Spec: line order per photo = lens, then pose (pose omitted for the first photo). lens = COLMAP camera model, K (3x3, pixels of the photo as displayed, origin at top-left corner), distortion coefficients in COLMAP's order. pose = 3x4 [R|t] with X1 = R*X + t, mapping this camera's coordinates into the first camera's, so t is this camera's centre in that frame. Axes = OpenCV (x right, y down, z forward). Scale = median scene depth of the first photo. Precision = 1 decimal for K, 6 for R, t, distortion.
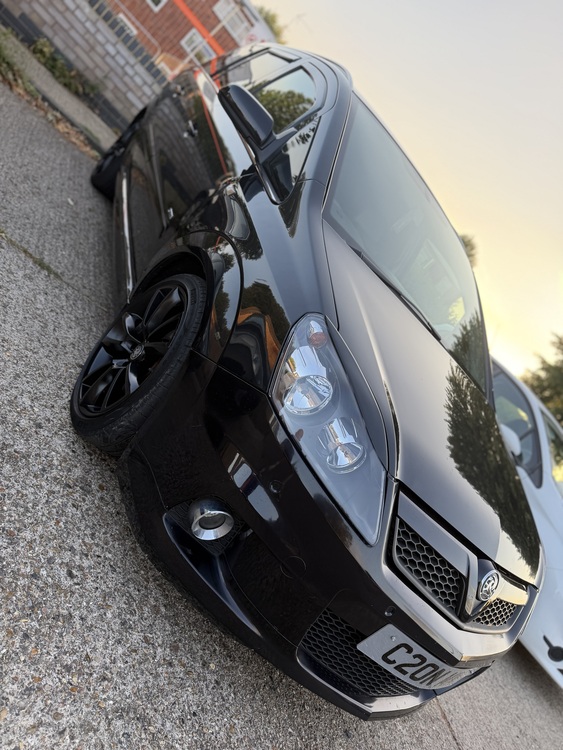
lens RADIAL K [[521.3, 0, 283.8], [0, 521.3, 373.4], [0, 0, 1]] dist [-0.004519, 0.001424]
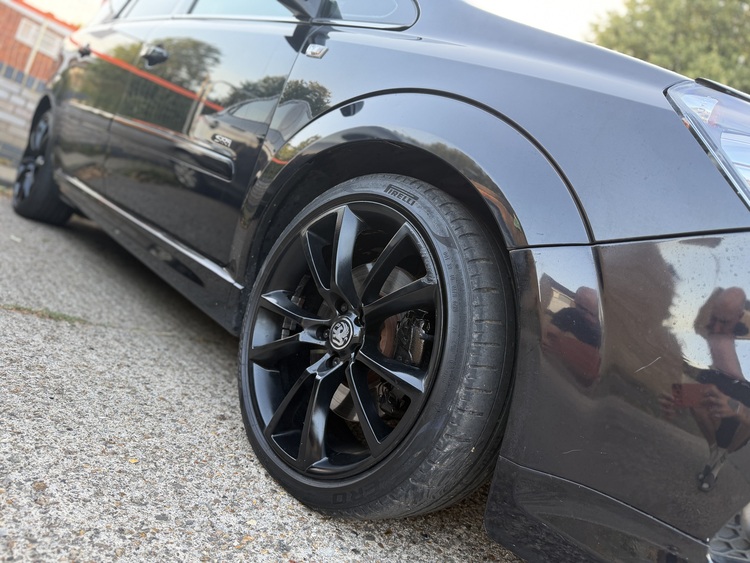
lens RADIAL K [[521.3, 0, 371.9], [0, 521.3, 282.9], [0, 0, 1]] dist [-0.004519, 0.001424]
pose [[0.848963, -0.475410, 0.230753, -0.271062], [0.489728, 0.871858, -0.005508, -0.054000], [-0.198566, 0.117682, 0.972997, 0.320114]]
